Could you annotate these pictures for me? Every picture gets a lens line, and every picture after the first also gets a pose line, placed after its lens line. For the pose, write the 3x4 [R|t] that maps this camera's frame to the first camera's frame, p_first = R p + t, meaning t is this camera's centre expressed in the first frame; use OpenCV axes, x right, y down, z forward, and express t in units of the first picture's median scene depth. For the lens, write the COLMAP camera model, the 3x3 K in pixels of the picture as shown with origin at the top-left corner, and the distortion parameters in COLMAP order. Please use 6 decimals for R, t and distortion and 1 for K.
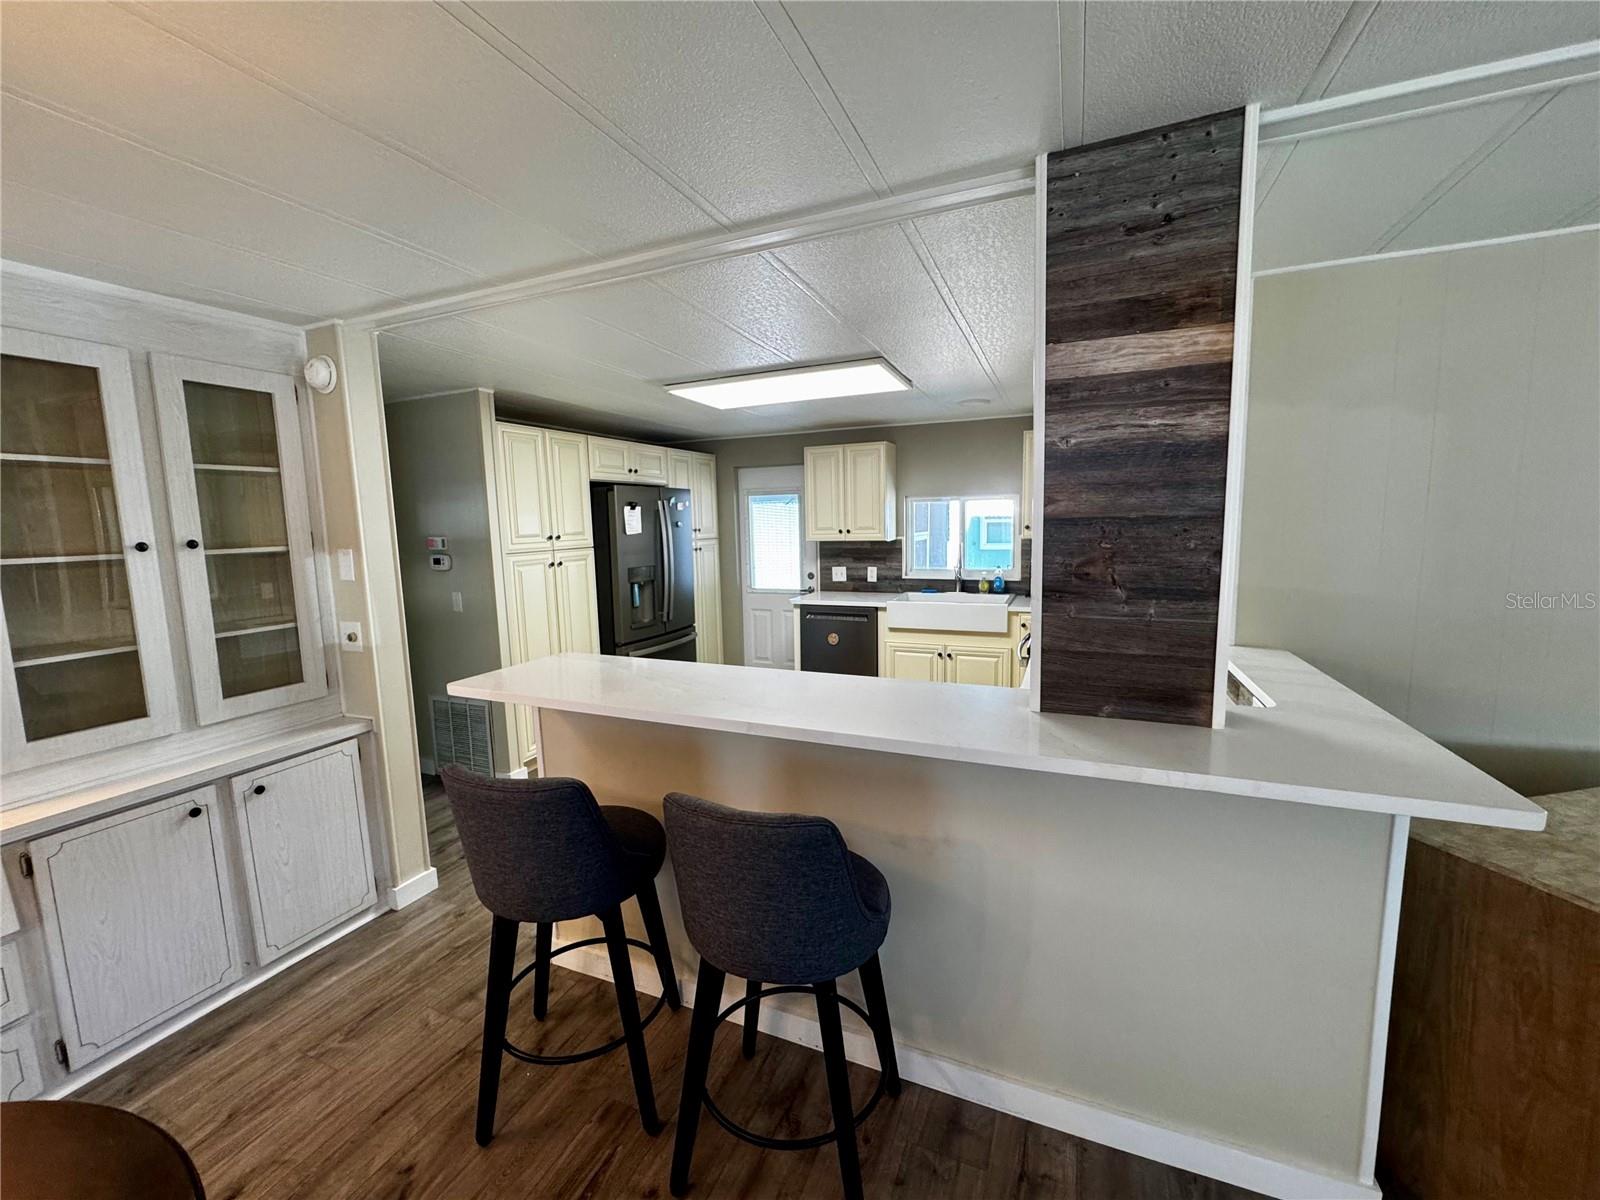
lens RADIAL K [[640.8, 0, 799.2], [0, 640.8, 600.9], [0, 0, 1]] dist [-0.003124, 0.000218]
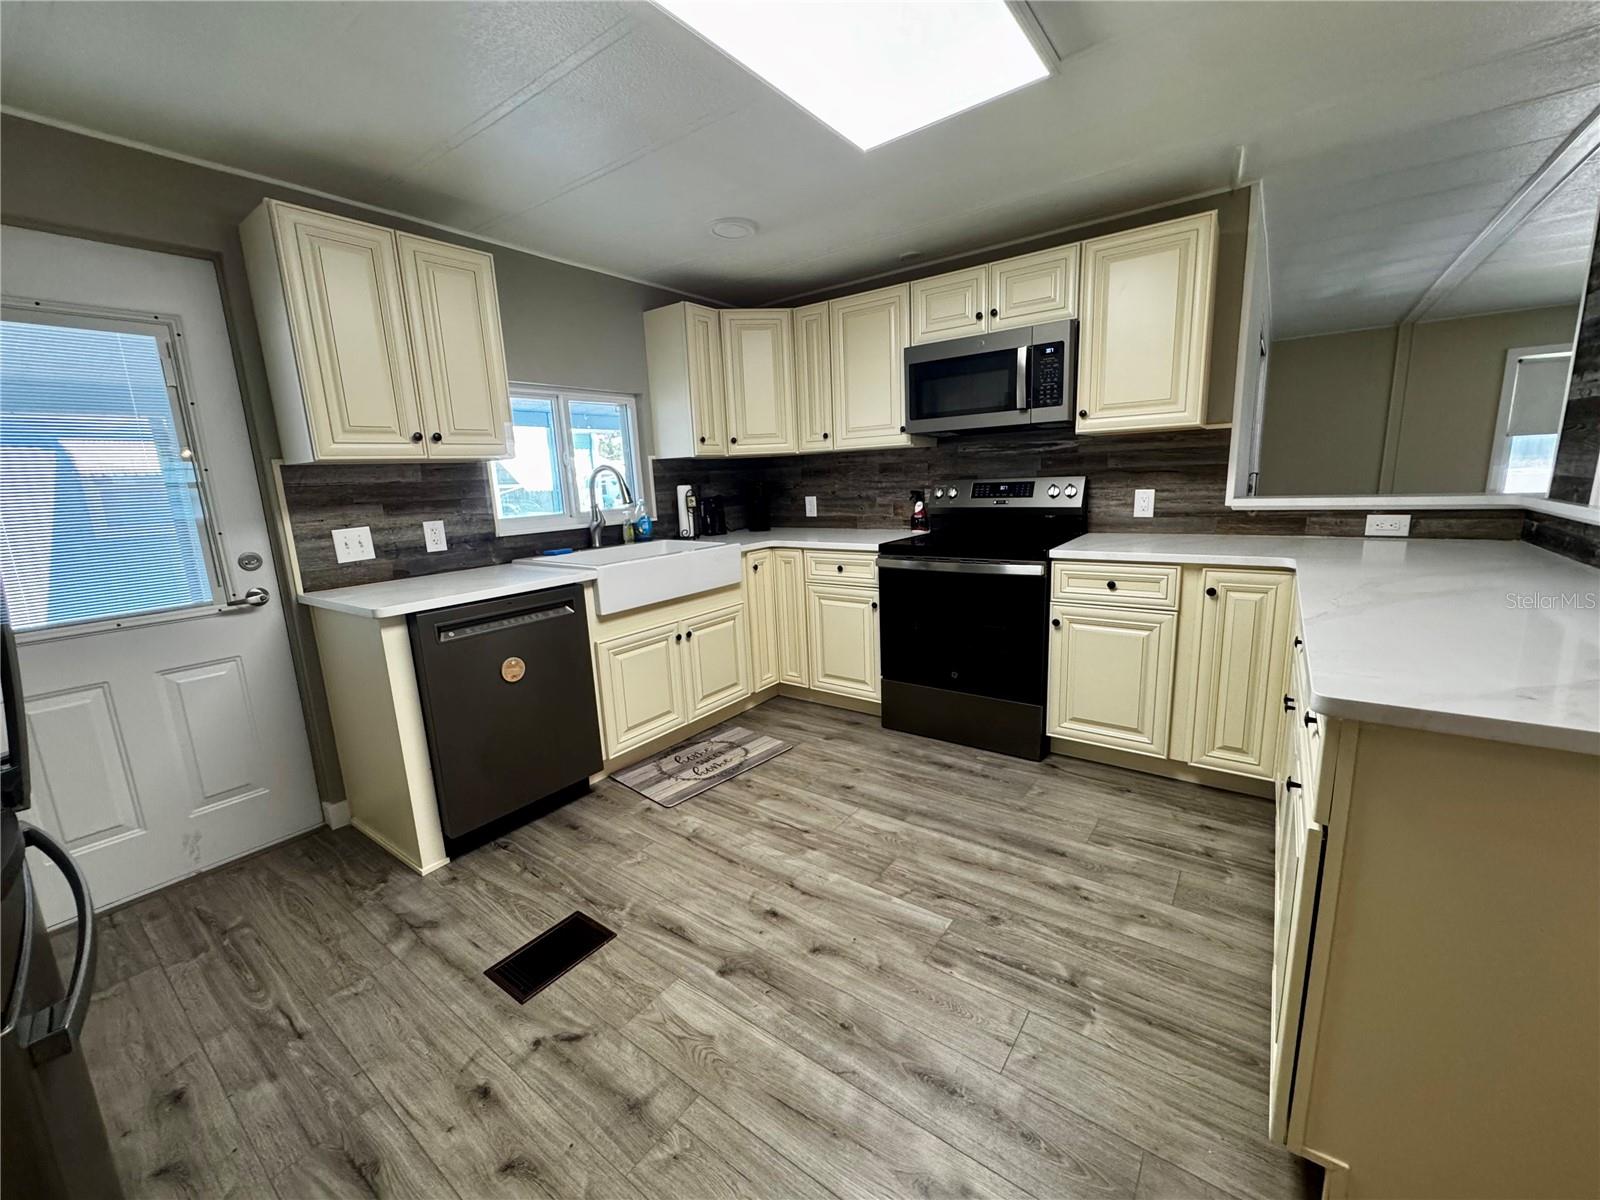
lens RADIAL K [[640.8, 0, 798.4], [0, 640.8, 596.9], [0, 0, 1]] dist [-0.003124, 0.000218]
pose [[0.228227, -0.171599, 0.958366, -0.268201], [0.160305, 0.977534, 0.136856, -0.017125], [-0.960320, 0.122396, 0.250608, 0.559883]]
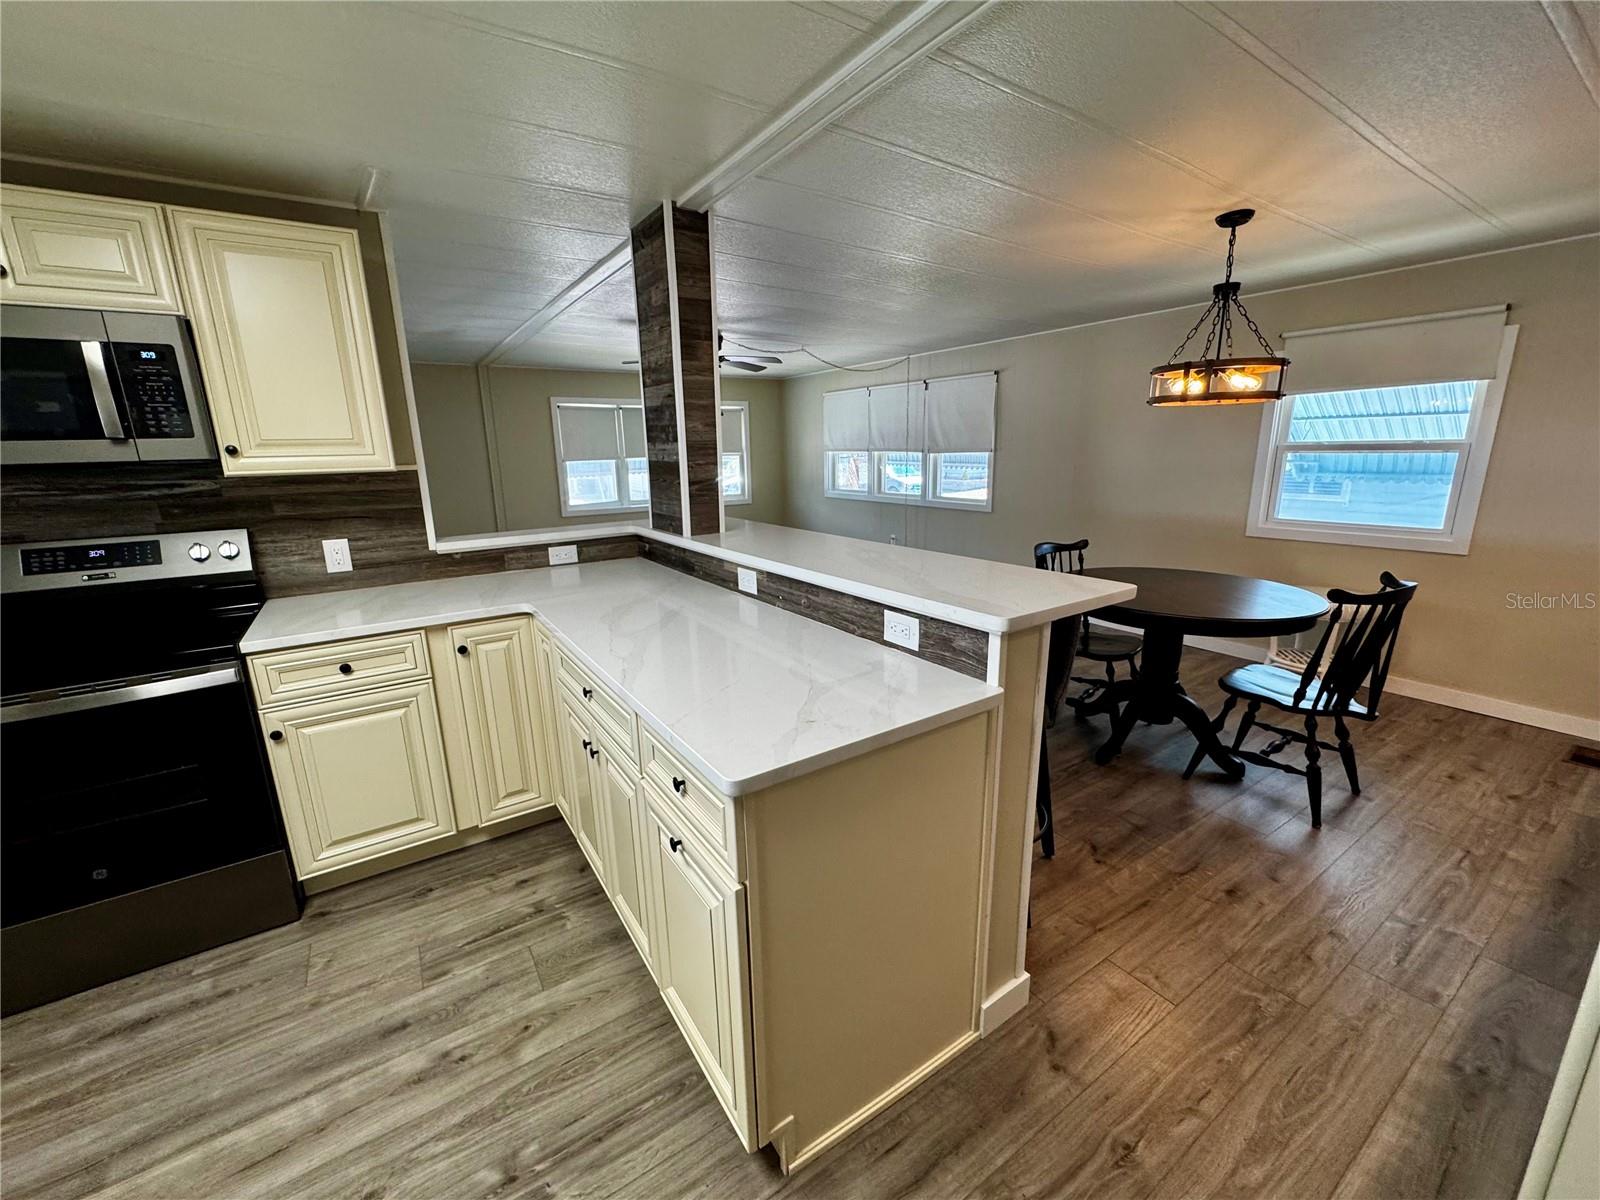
lens RADIAL K [[640.8, 0, 797.3], [0, 640.8, 598.9], [0, 0, 1]] dist [-0.003124, 0.000218]
pose [[-0.833726, -0.088565, 0.545030, -0.200144], [0.109419, 0.940982, 0.320282, -0.050433], [-0.541229, 0.326664, -0.774830, 0.587267]]
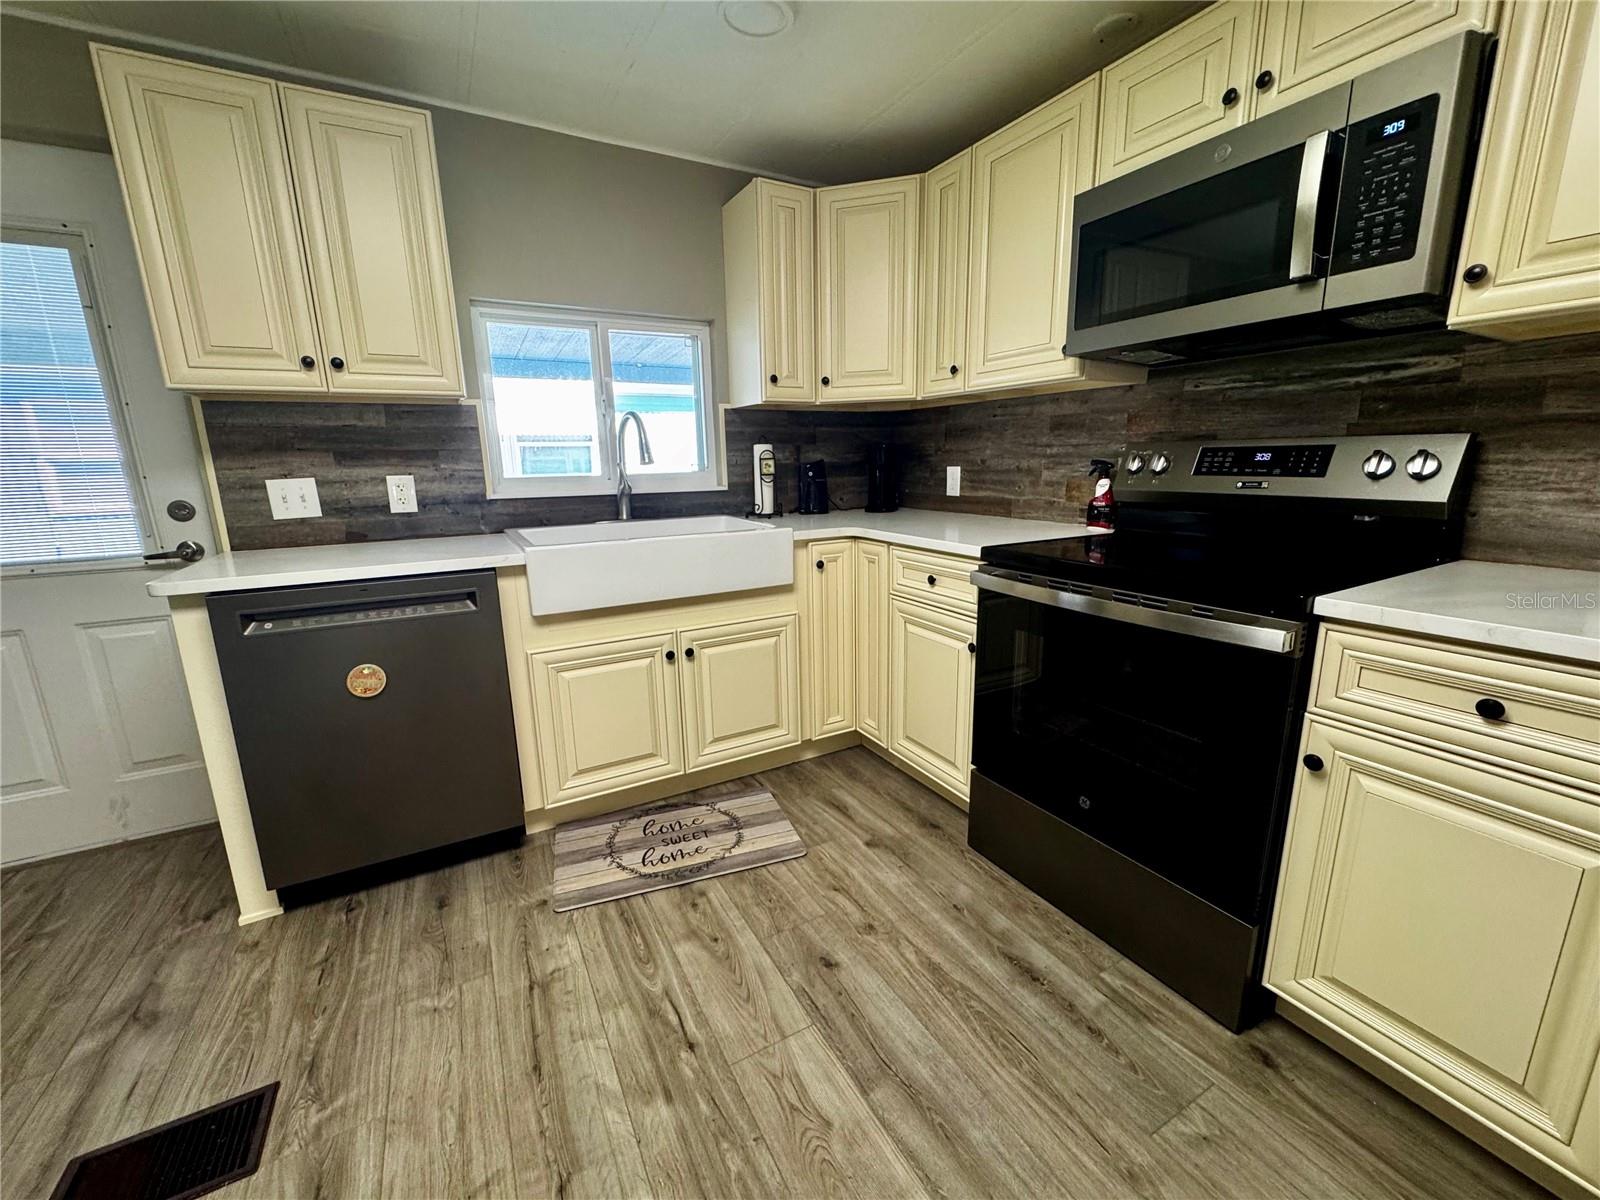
lens RADIAL K [[640.8, 0, 799.7], [0, 640.8, 597.7], [0, 0, 1]] dist [-0.003124, 0.000218]
pose [[0.612657, -0.158501, 0.774293, -0.048428], [0.104500, 0.987328, 0.119425, 0.000456], [-0.783410, 0.007747, 0.621457, 0.504309]]
